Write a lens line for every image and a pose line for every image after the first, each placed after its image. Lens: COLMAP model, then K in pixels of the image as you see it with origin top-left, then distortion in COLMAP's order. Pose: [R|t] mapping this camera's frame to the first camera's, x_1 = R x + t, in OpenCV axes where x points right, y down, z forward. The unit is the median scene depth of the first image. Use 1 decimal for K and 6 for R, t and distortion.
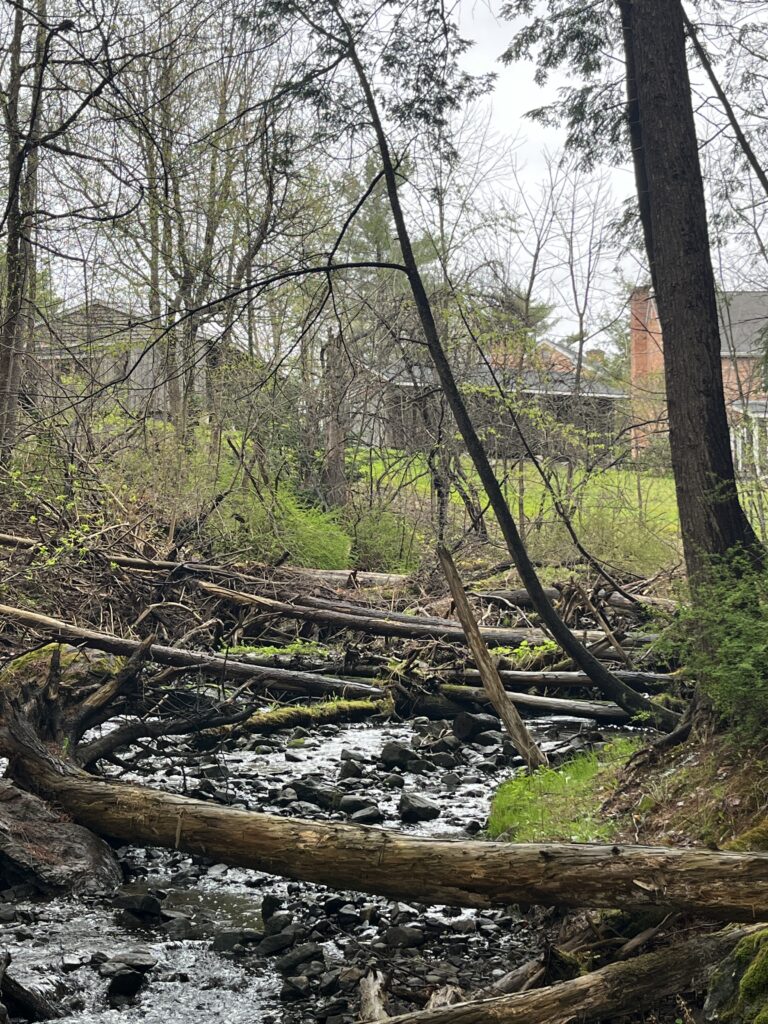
lens RADIAL K [[1448.5, 0, 381.1], [0, 1448.5, 510.7], [0, 0, 1]] dist [0.034616, 0.000000]
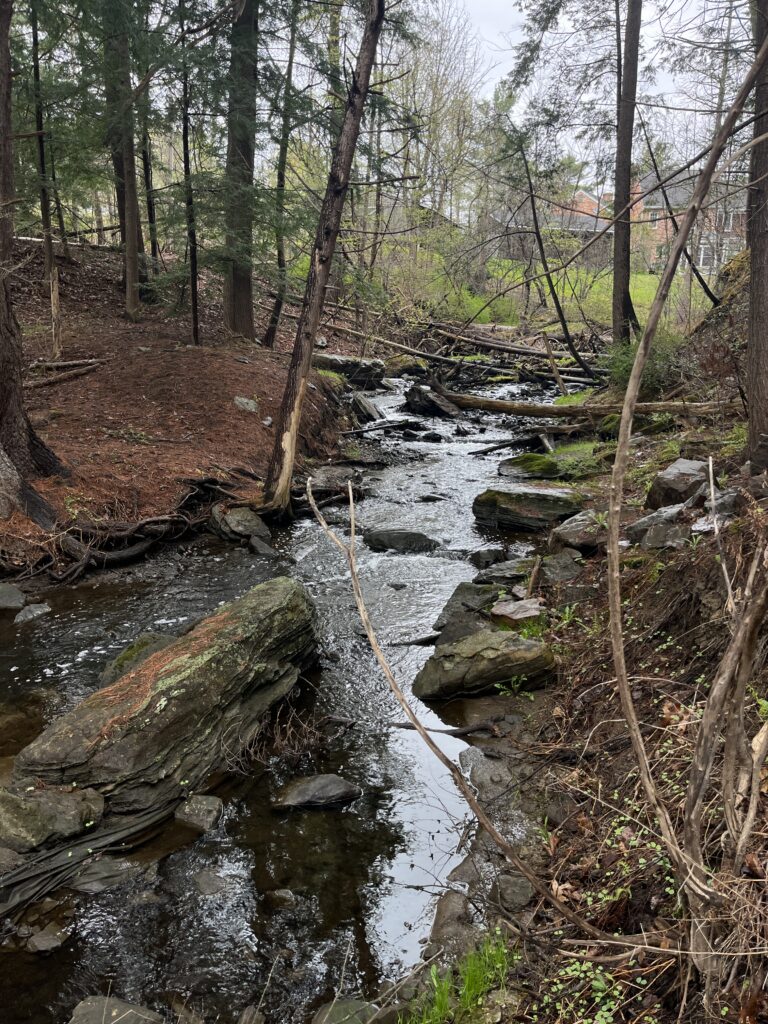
lens RADIAL K [[790.7, 0, 380.4], [0, 790.7, 522.0], [0, 0, 1]] dist [0.067475, -0.063574]
pose [[0.993615, 0.045866, -0.103083, -0.086327], [-0.012268, 0.952144, 0.305402, -0.078197], [0.112158, -0.302187, 0.946627, -0.653141]]
